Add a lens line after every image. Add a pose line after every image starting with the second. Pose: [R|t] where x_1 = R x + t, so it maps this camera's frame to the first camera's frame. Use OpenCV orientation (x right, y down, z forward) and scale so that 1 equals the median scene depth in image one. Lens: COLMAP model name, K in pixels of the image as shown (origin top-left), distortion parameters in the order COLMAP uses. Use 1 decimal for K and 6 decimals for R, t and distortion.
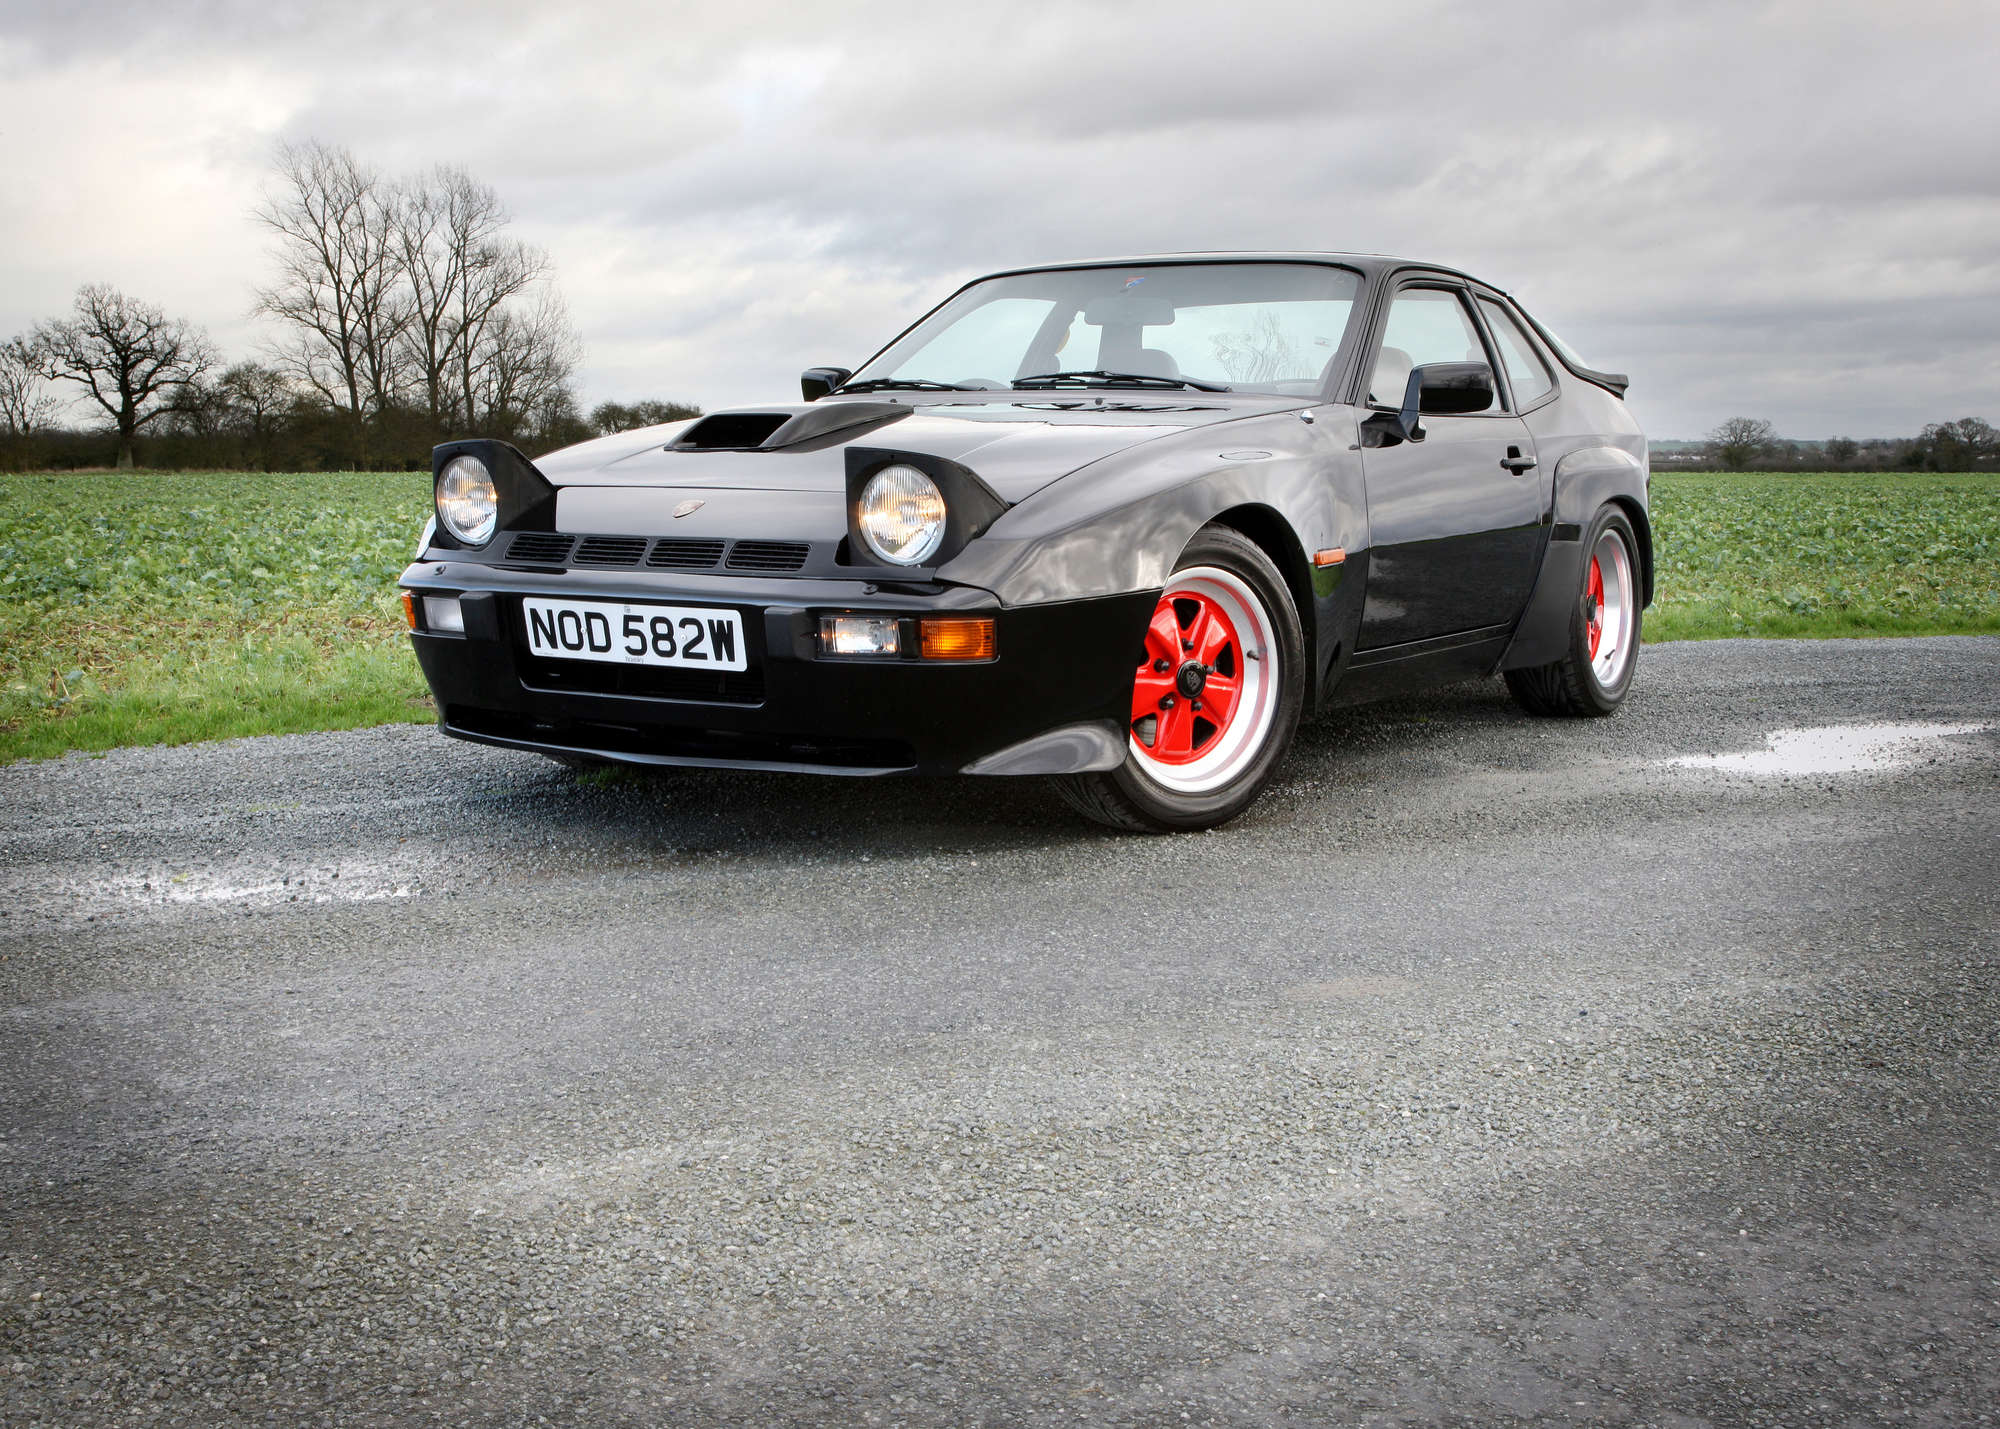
lens RADIAL K [[2550.9, 0, 915.1], [0, 2550.9, 712.7], [0, 0, 1]] dist [0.102820, -0.042141]
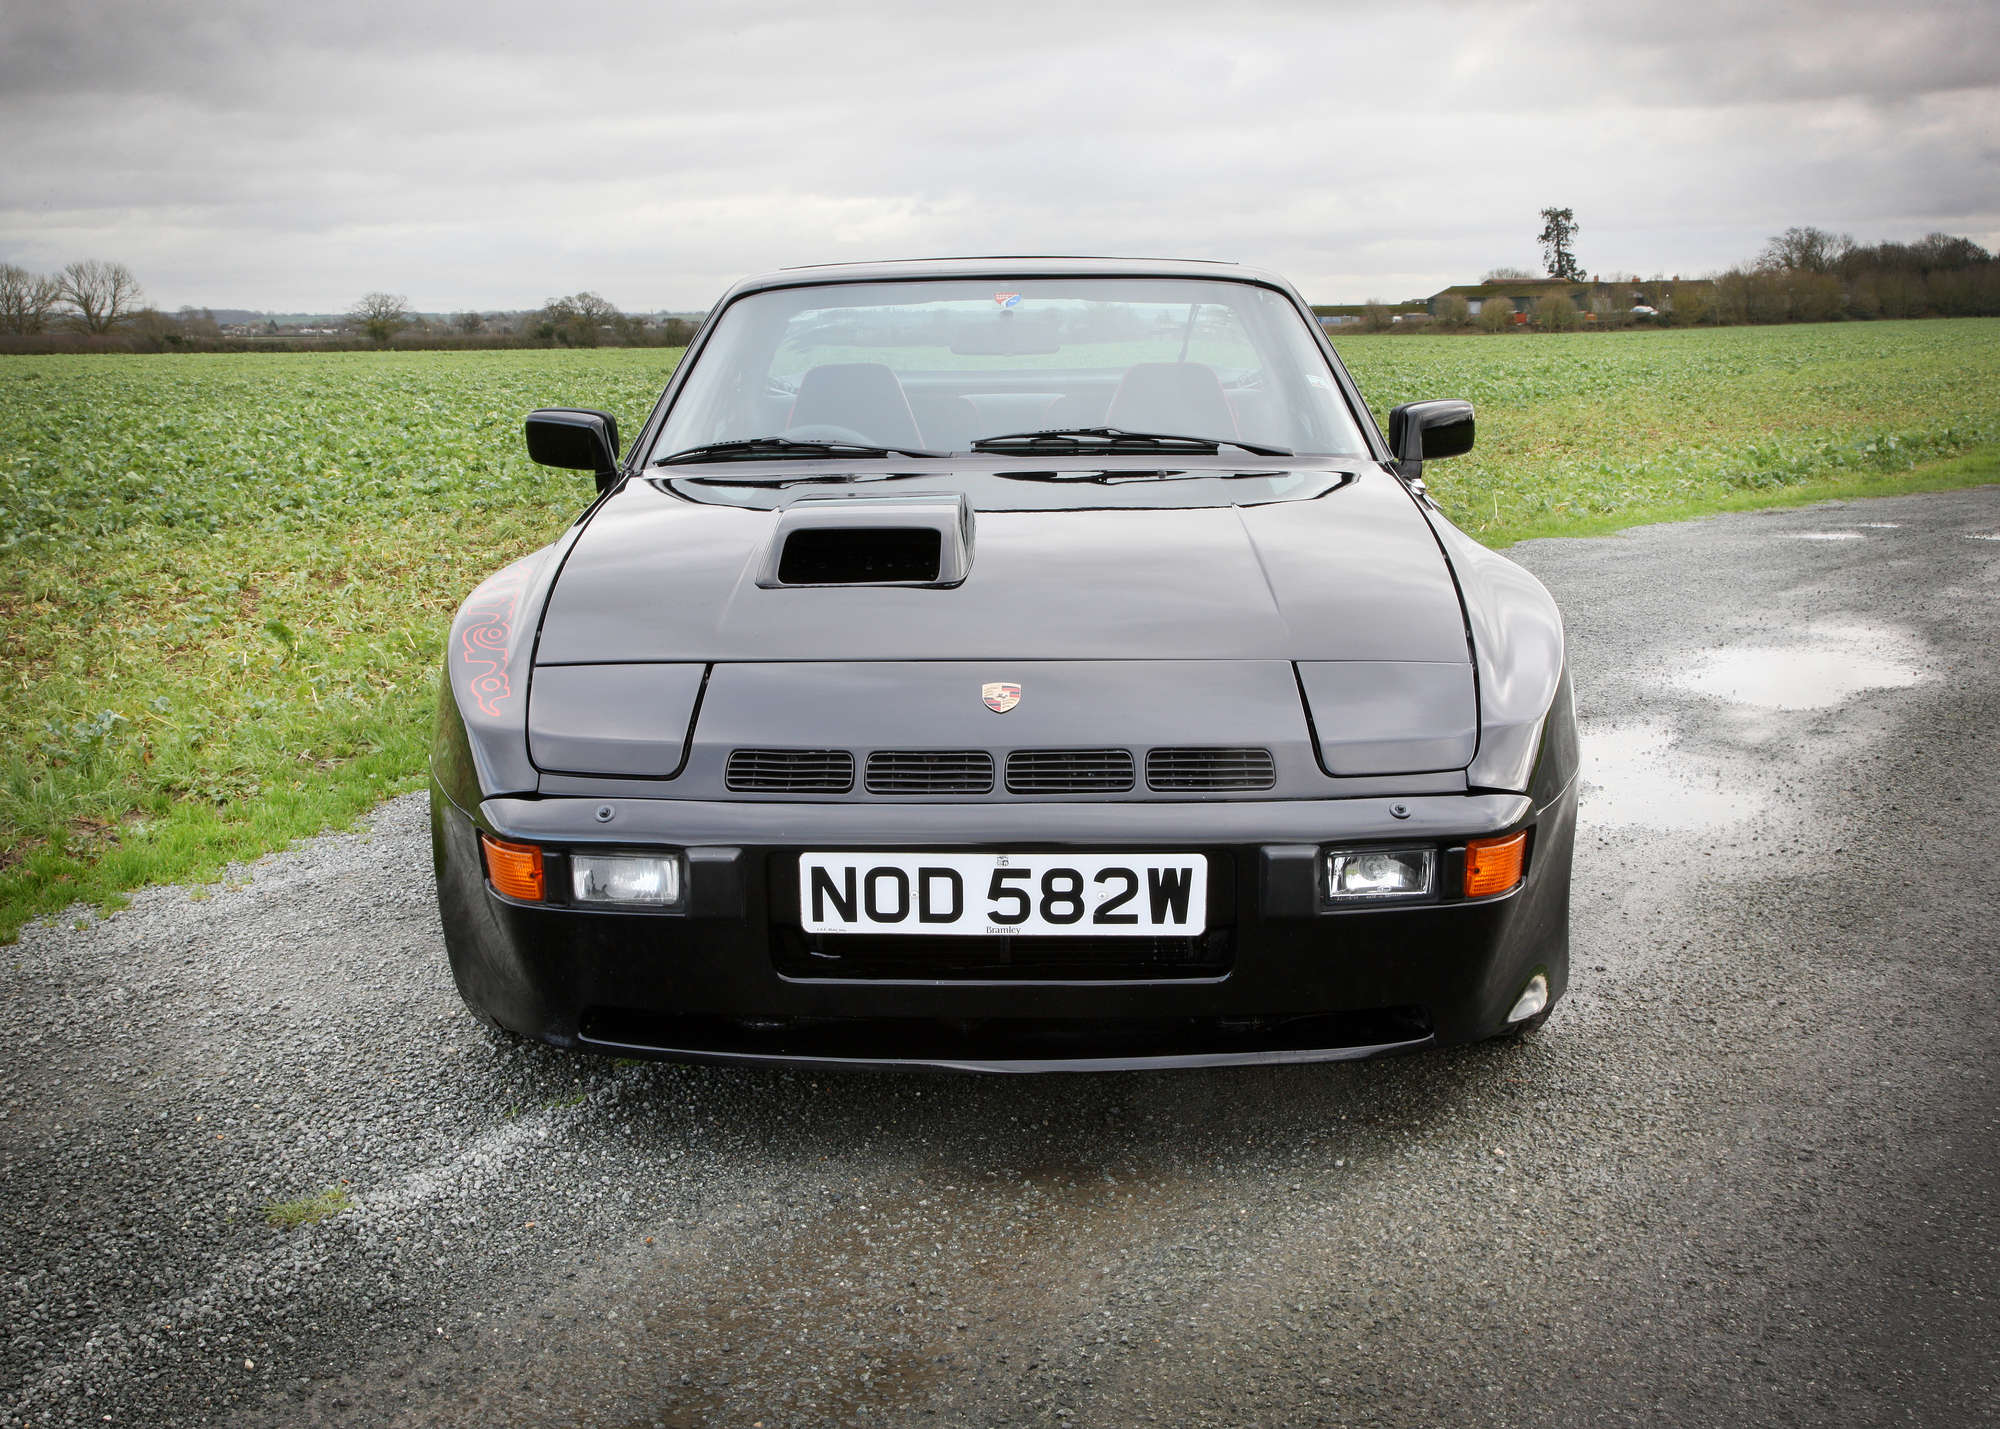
lens RADIAL K [[2550.9, 0, 915.1], [0, 2550.9, 712.7], [0, 0, 1]] dist [0.102820, -0.042141]
pose [[0.856935, -0.097219, 0.506173, -0.474388], [0.070850, 0.994946, 0.071149, -0.130128], [-0.510532, -0.025108, 0.859492, 0.420706]]
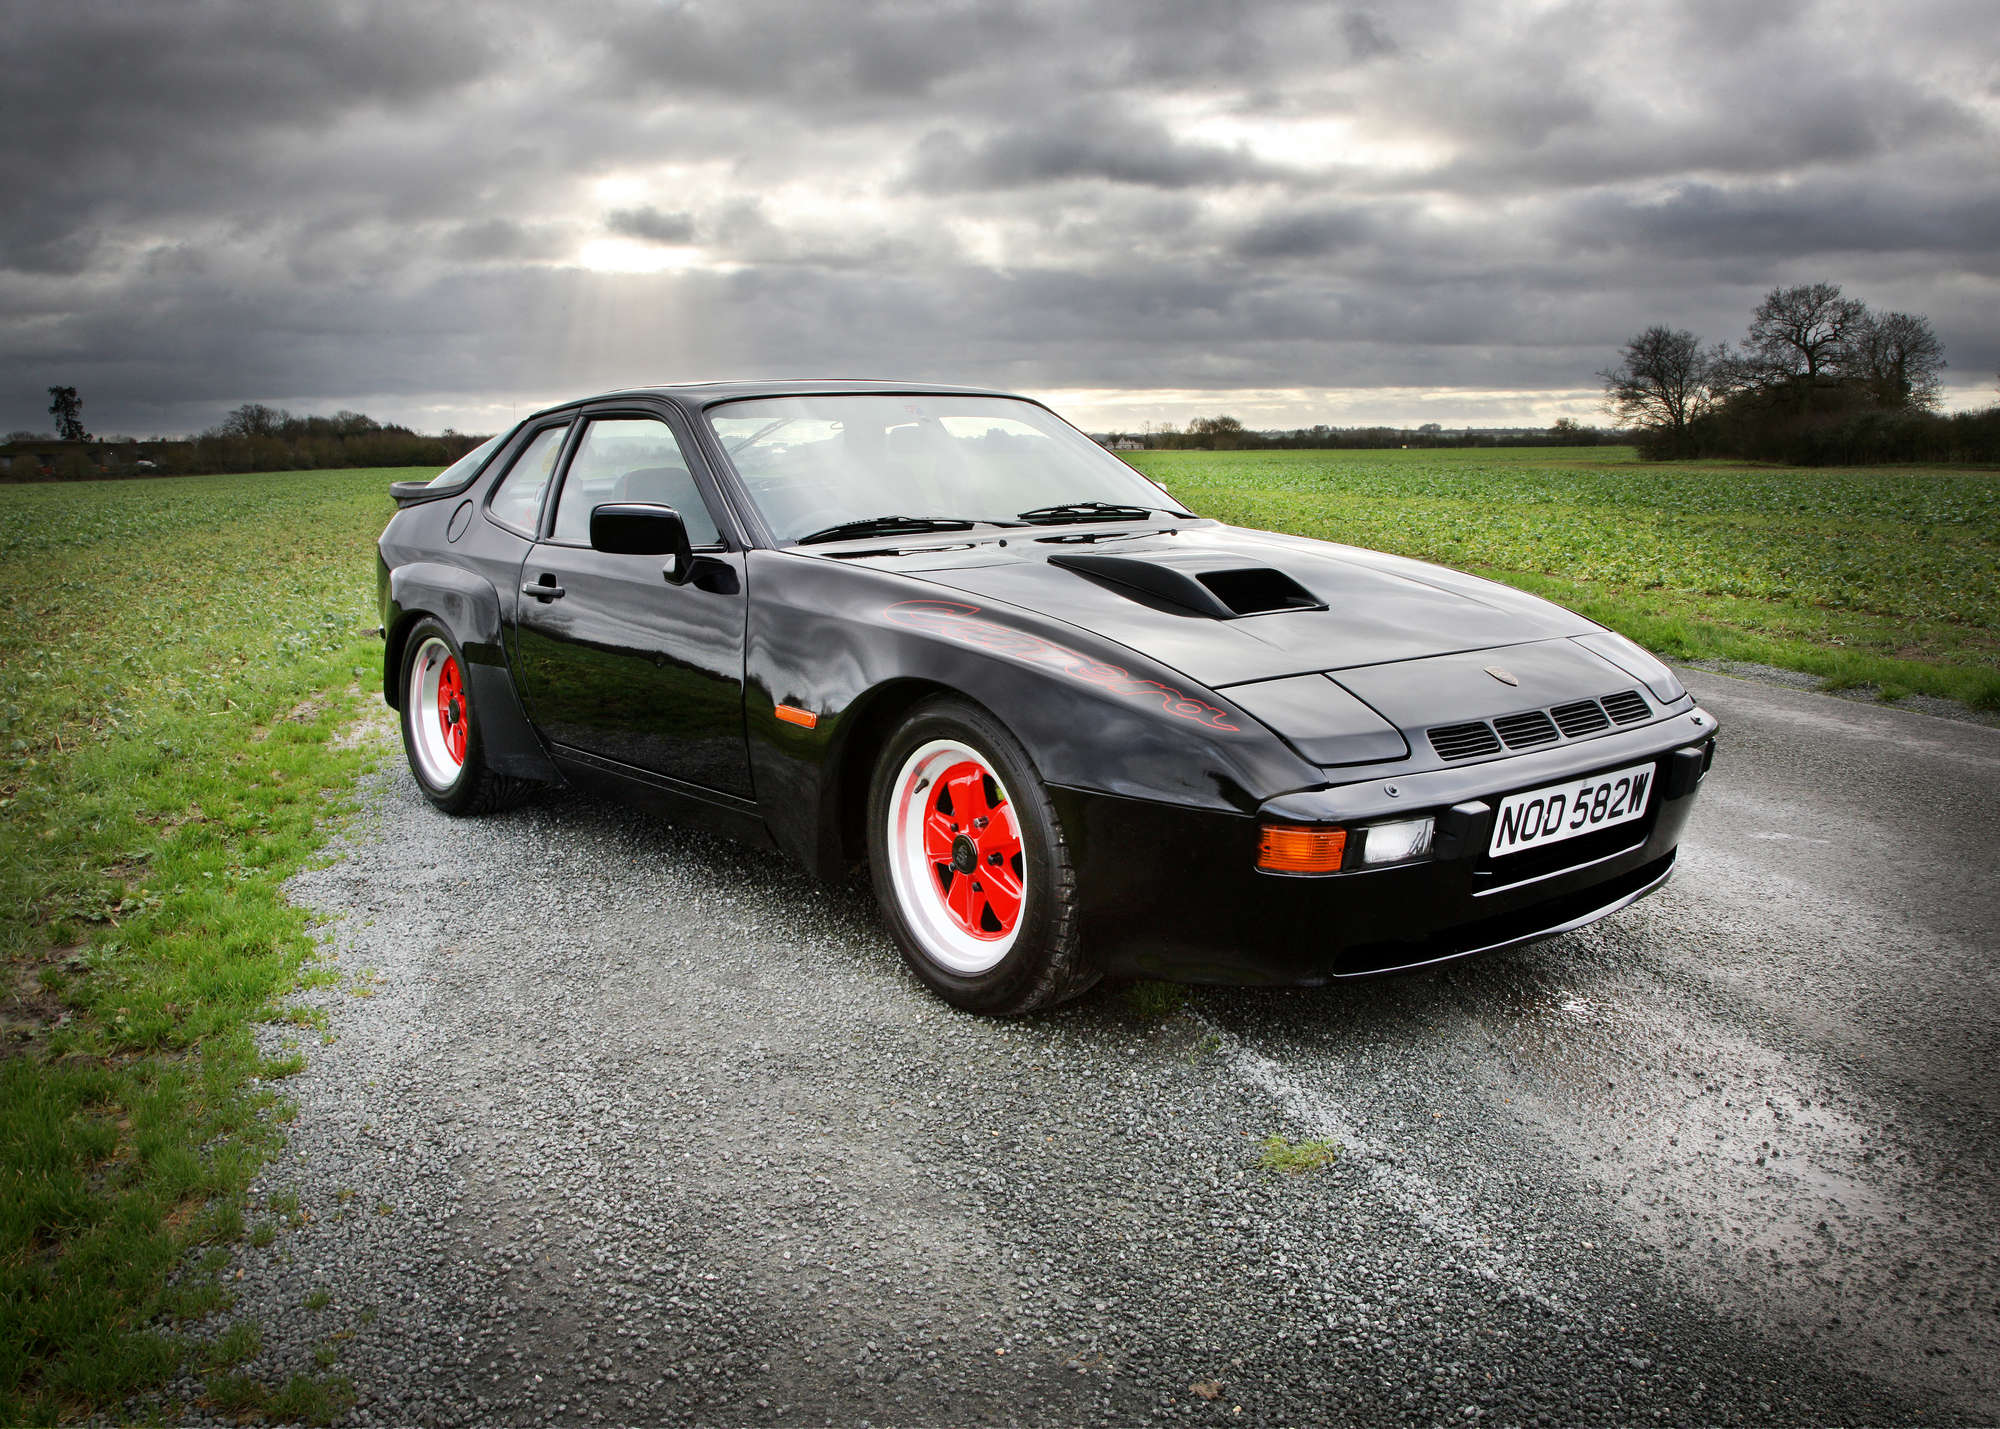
lens RADIAL K [[1806.4, 0, 1000.0], [0, 1806.4, 714.5], [0, 0, 1]] dist [-0.052574, 0.005532]
pose [[0.267627, -0.155840, 0.950836, -0.822399], [0.115738, 0.984888, 0.128845, -0.181096], [-0.956546, 0.075565, 0.281619, 1.013726]]
